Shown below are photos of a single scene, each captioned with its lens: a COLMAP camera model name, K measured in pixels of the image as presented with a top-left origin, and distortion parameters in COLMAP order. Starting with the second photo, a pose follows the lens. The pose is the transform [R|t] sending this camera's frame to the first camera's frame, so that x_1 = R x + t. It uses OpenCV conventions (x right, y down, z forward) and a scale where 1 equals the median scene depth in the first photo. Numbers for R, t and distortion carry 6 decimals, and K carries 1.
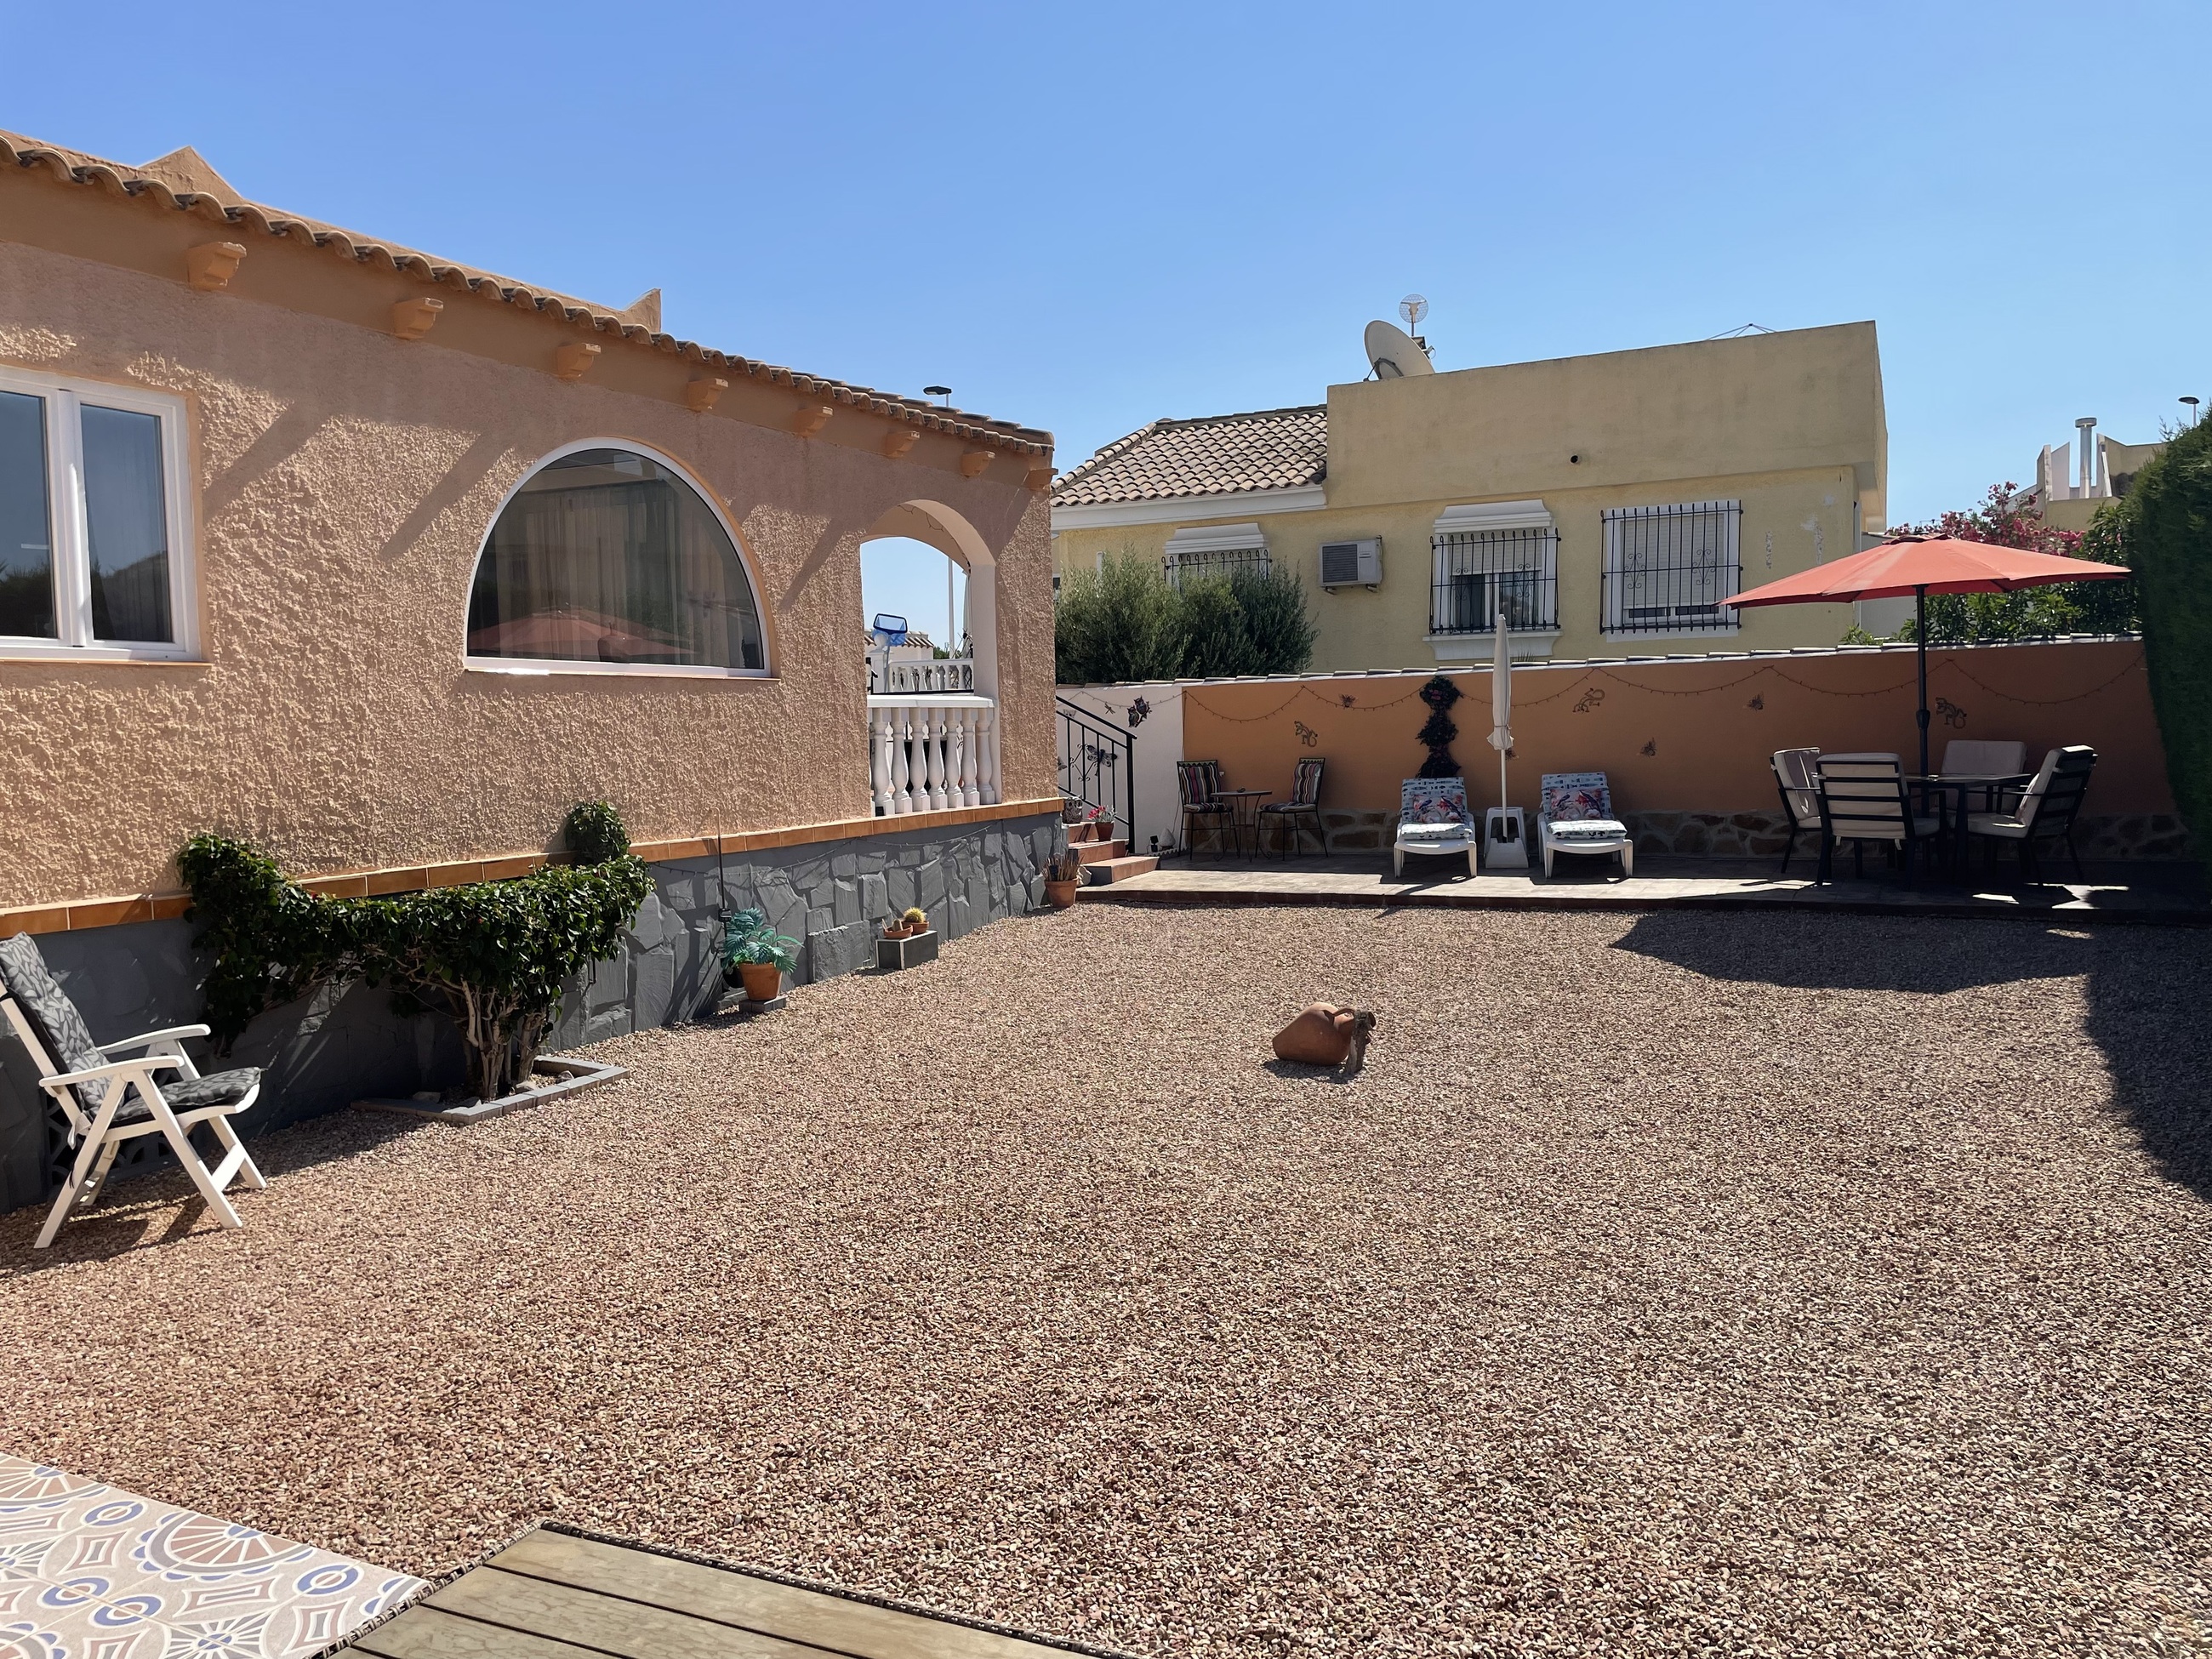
lens RADIAL K [[1684.5, 0, 1098.8], [0, 1684.5, 847.5], [0, 0, 1]] dist [0.110255, -0.140194]
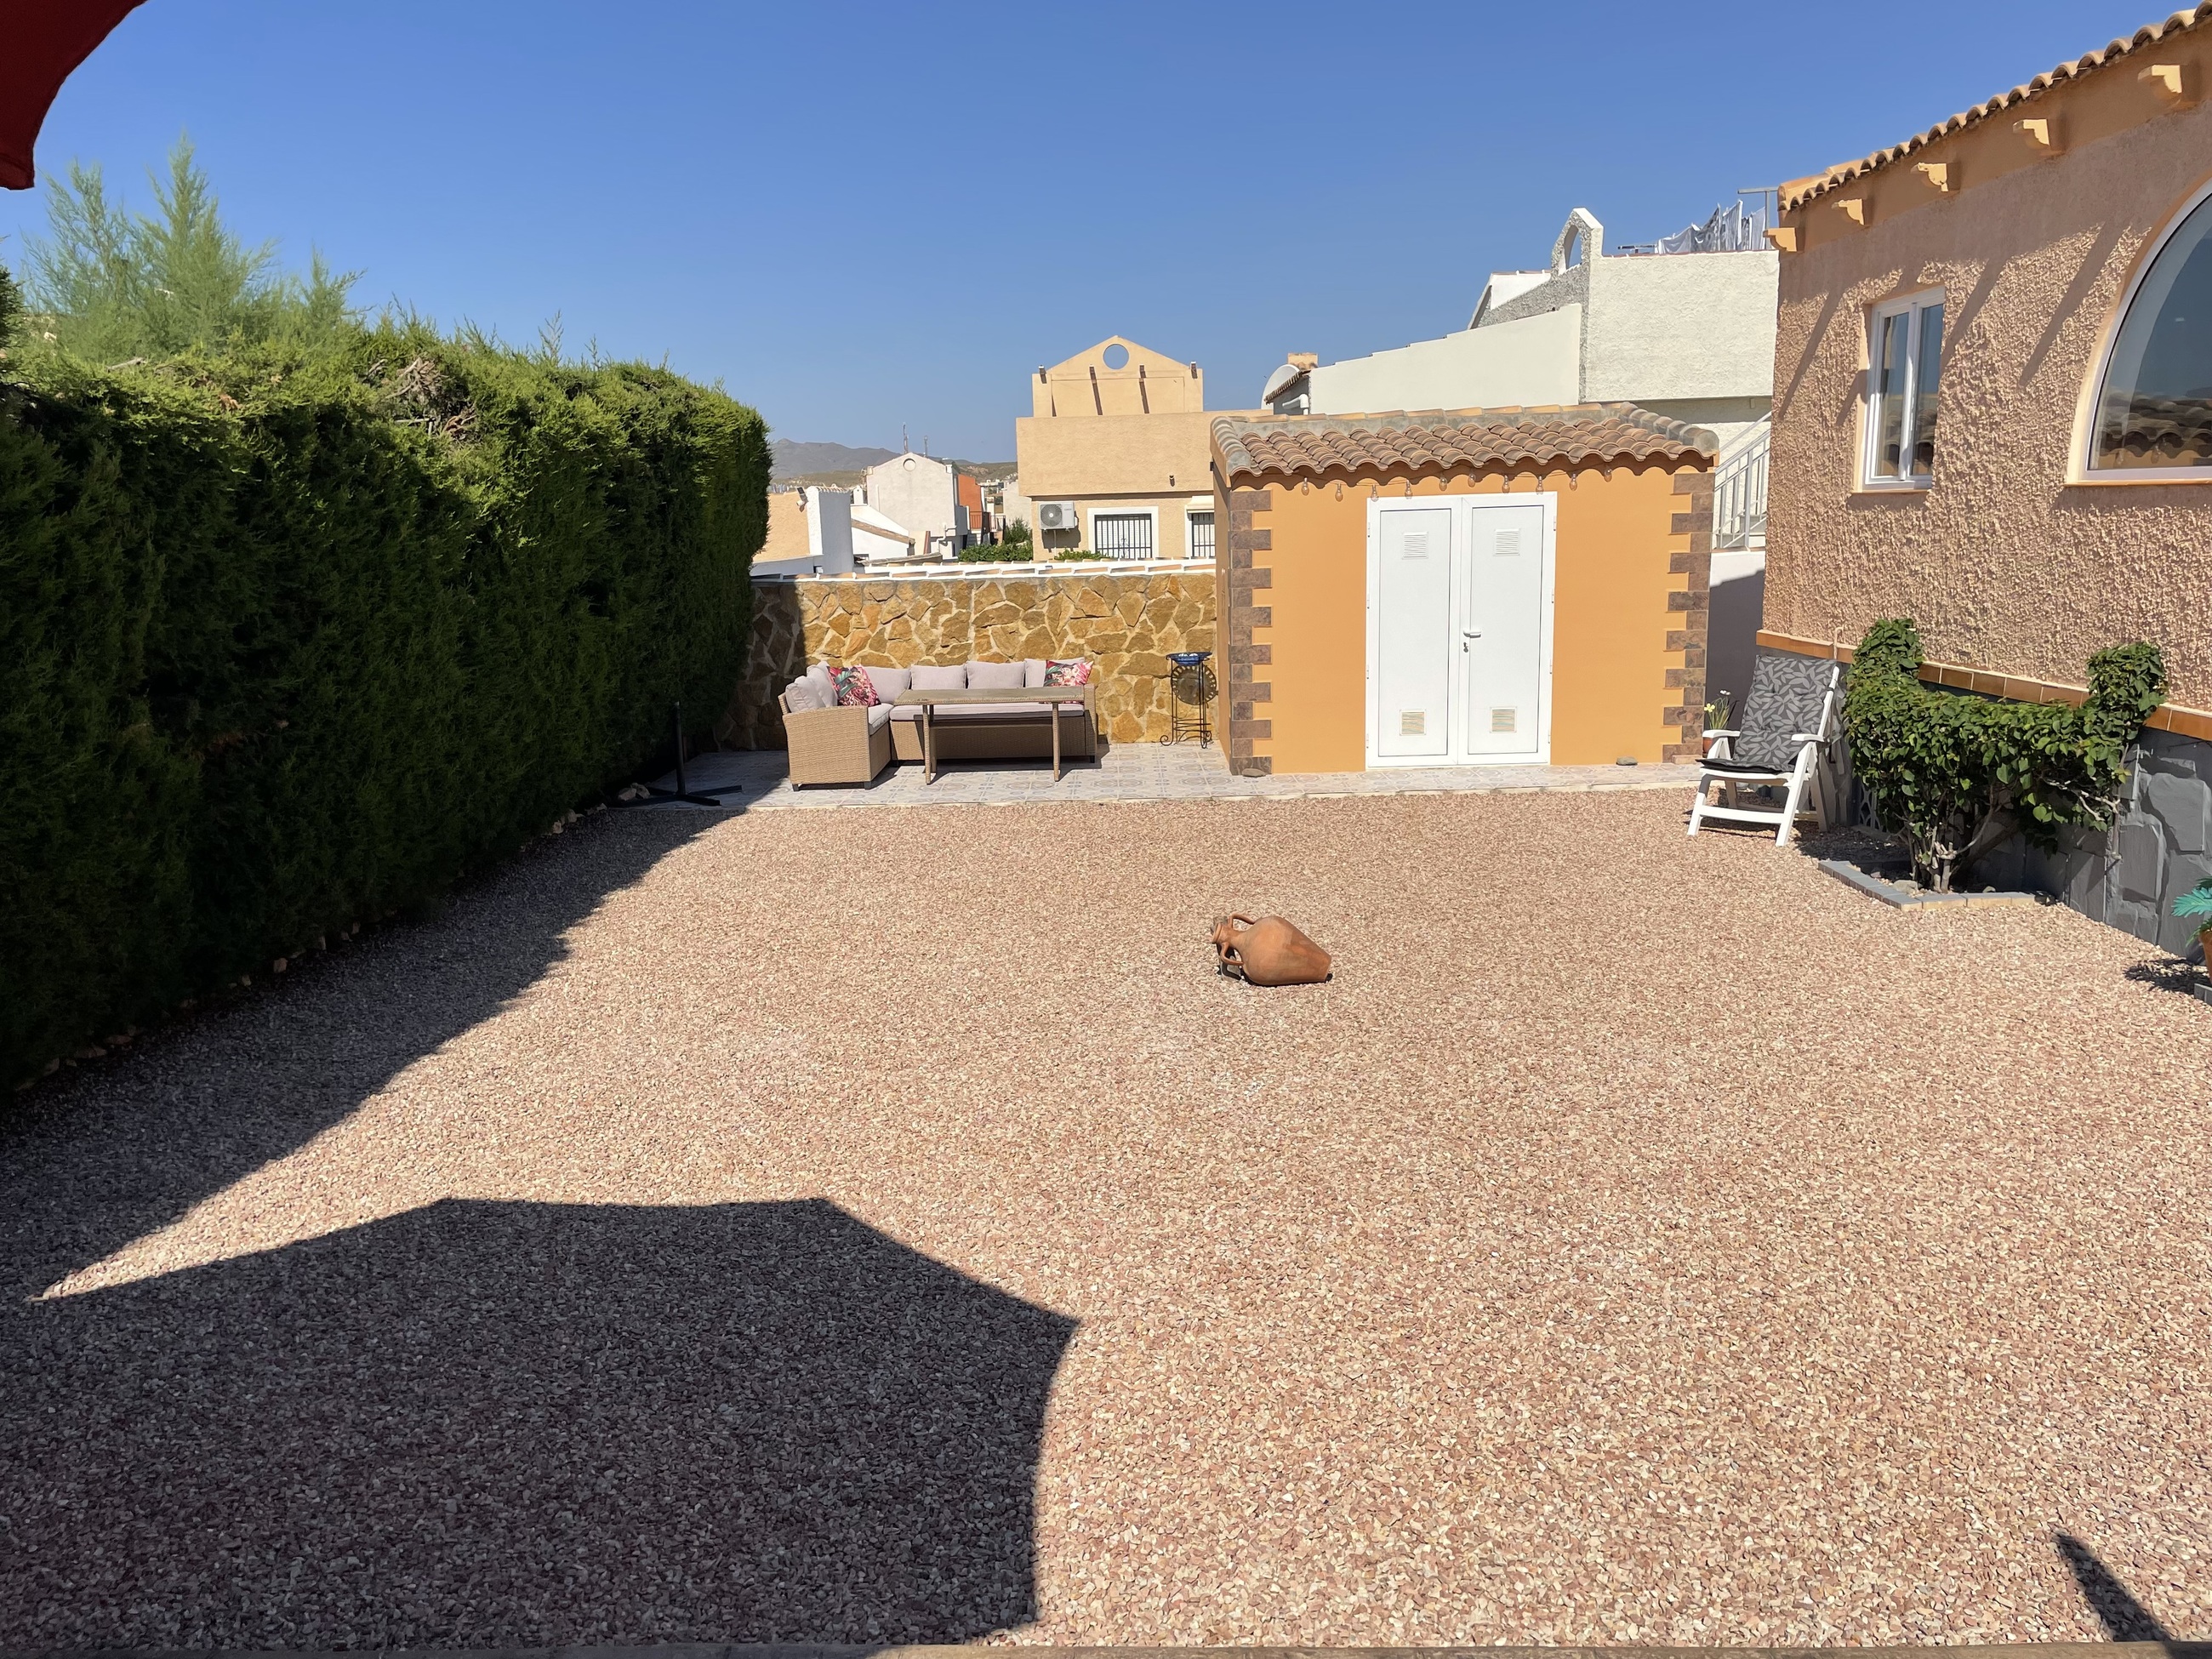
lens RADIAL K [[1670.6, 0, 1100.8], [0, 1670.6, 825.1], [0, 0, 1]] dist [0.098104, -0.127260]
pose [[-0.901753, 0.130616, -0.412045, 0.474408], [0.023230, 0.966519, 0.255543, -0.154410], [0.431628, 0.220864, -0.874595, 1.437945]]
